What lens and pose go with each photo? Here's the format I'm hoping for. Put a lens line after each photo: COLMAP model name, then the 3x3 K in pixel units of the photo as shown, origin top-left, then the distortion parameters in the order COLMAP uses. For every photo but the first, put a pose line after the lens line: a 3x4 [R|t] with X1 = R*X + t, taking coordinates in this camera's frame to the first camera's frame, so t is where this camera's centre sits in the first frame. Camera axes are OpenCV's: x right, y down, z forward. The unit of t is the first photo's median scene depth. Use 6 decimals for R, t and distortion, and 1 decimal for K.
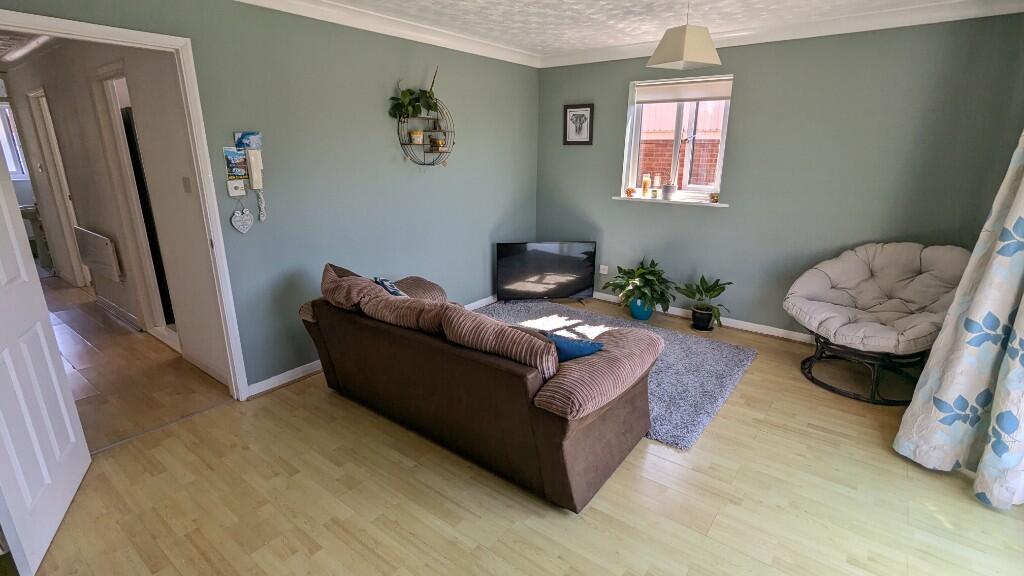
lens RADIAL K [[482.0, 0, 510.2], [0, 482.0, 285.0], [0, 0, 1]] dist [-0.000816, -0.000273]
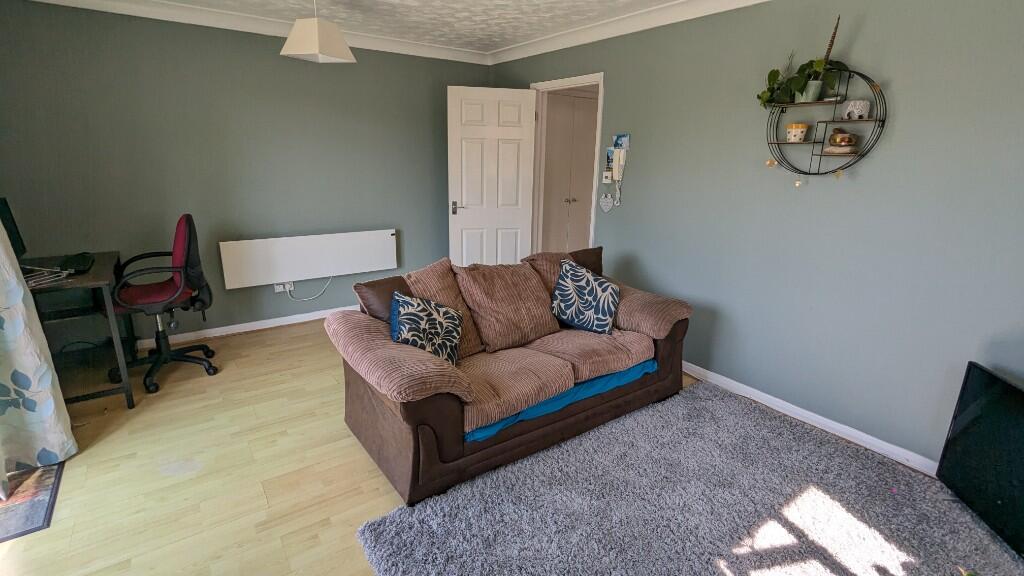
lens RADIAL K [[482.0, 0, 510.2], [0, 482.0, 285.0], [0, 0, 1]] dist [-0.000816, -0.000273]
pose [[-0.287317, 0.244526, -0.926097, 0.550470], [-0.283251, 0.901931, 0.326022, -0.195856], [0.914996, 0.355989, -0.189878, 0.747992]]
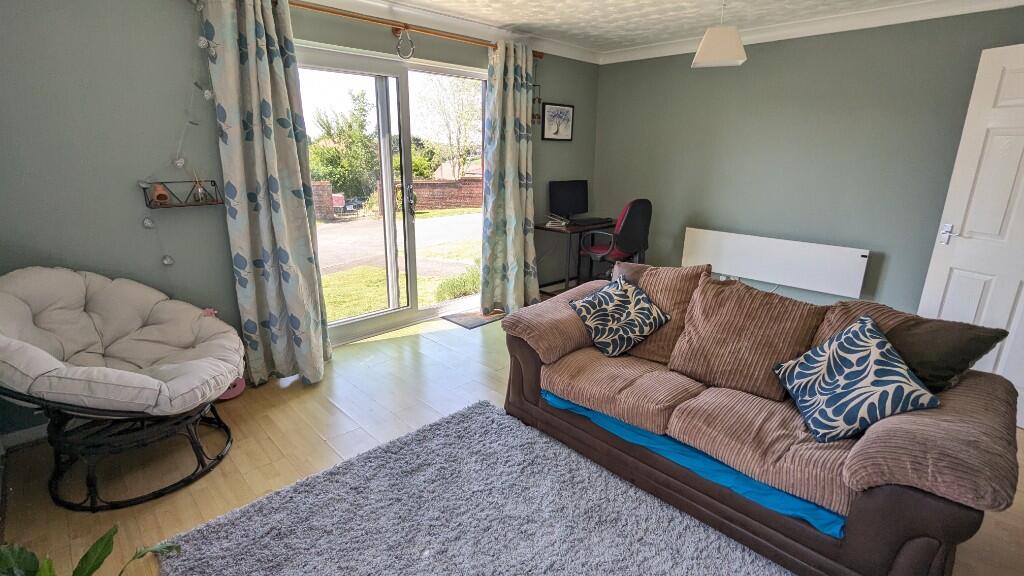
lens RADIAL K [[482.0, 0, 510.2], [0, 482.0, 285.0], [0, 0, 1]] dist [-0.000816, -0.000273]
pose [[-0.989239, -0.047723, 0.138305, 0.104672], [0.031767, 0.852694, 0.521445, -0.292245], [-0.142817, 0.520227, -0.842002, 1.093952]]
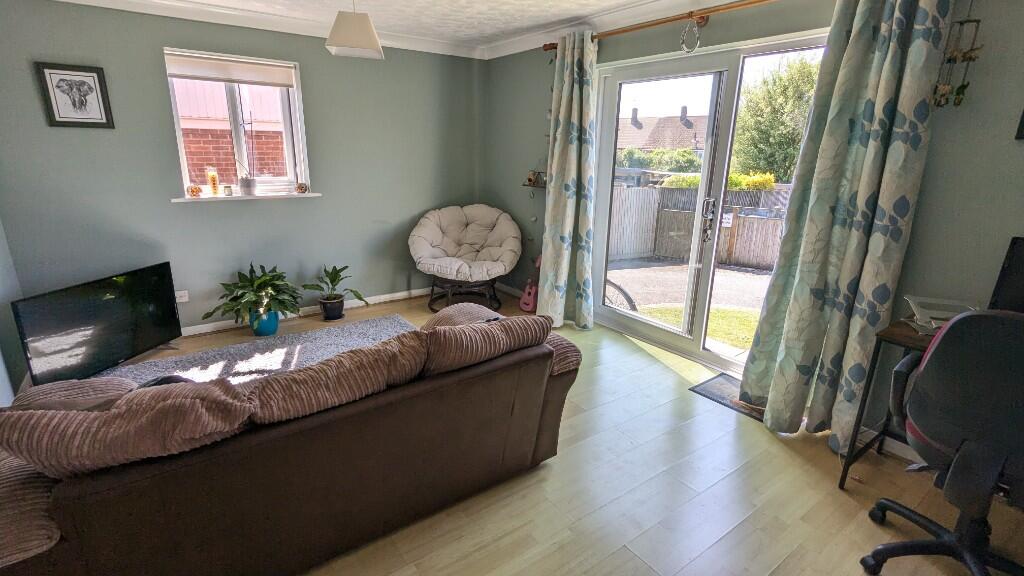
lens RADIAL K [[482.0, 0, 510.2], [0, 482.0, 285.0], [0, 0, 1]] dist [-0.000816, -0.000273]
pose [[0.278971, -0.257947, 0.925007, -0.410575], [0.247841, 0.949955, 0.190158, -0.075204], [-0.927766, 0.176206, 0.328940, 0.316430]]
